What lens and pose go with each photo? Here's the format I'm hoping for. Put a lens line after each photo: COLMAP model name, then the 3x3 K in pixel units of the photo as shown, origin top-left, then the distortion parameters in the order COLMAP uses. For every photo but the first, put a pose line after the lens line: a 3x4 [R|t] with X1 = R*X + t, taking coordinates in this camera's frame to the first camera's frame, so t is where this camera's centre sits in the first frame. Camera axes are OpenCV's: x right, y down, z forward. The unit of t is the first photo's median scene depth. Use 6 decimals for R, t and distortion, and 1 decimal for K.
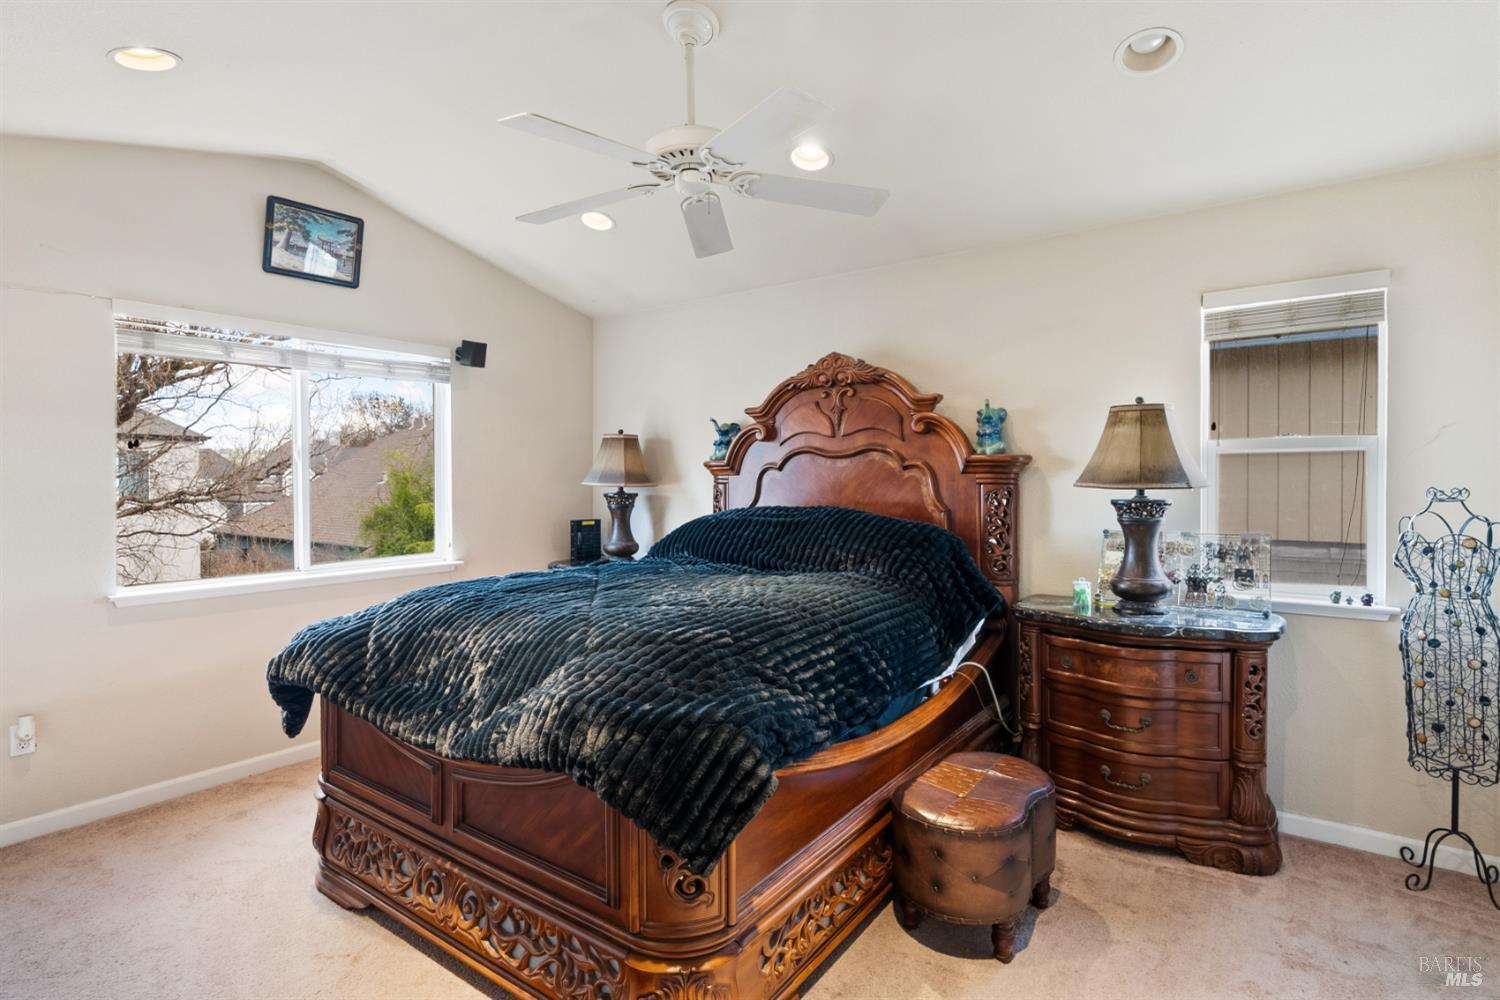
lens RADIAL K [[773.1, 0, 732.3], [0, 773.1, 474.2], [0, 0, 1]] dist [-0.004637, 0.000988]
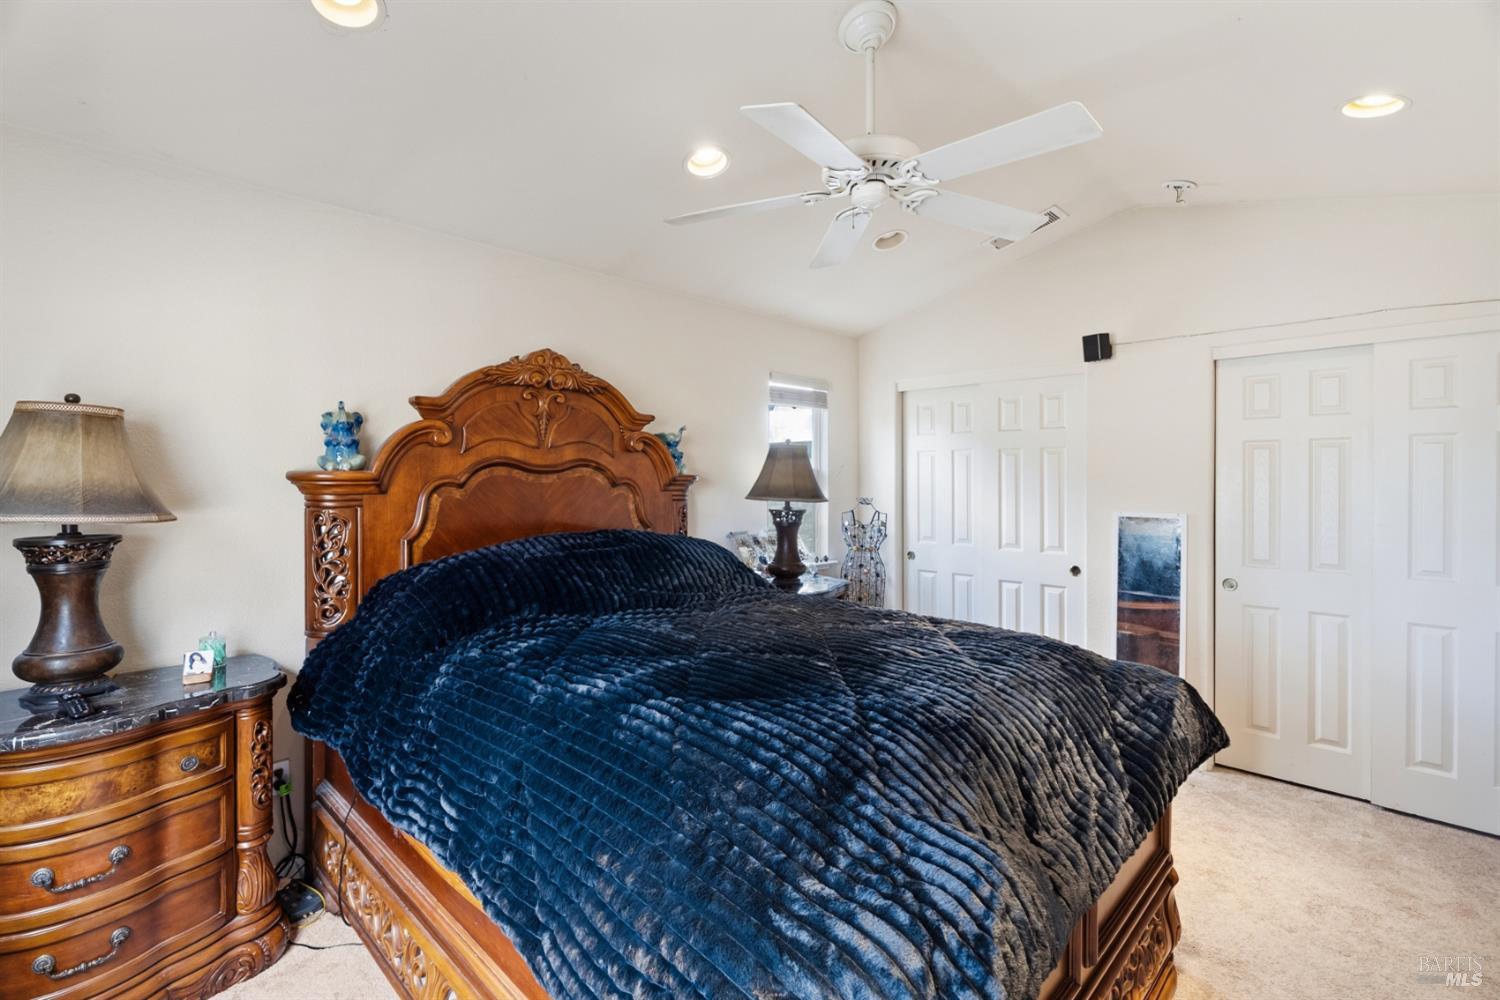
lens RADIAL K [[682.3, 0, 757.6], [0, 682.3, 482.7], [0, 0, 1]] dist [-0.009797, 0.003641]
pose [[0.118099, 0.000324, 0.993002, -0.595548], [-0.008279, 0.999966, 0.000658, -0.012996], [-0.992967, -0.008299, 0.118097, 0.704422]]
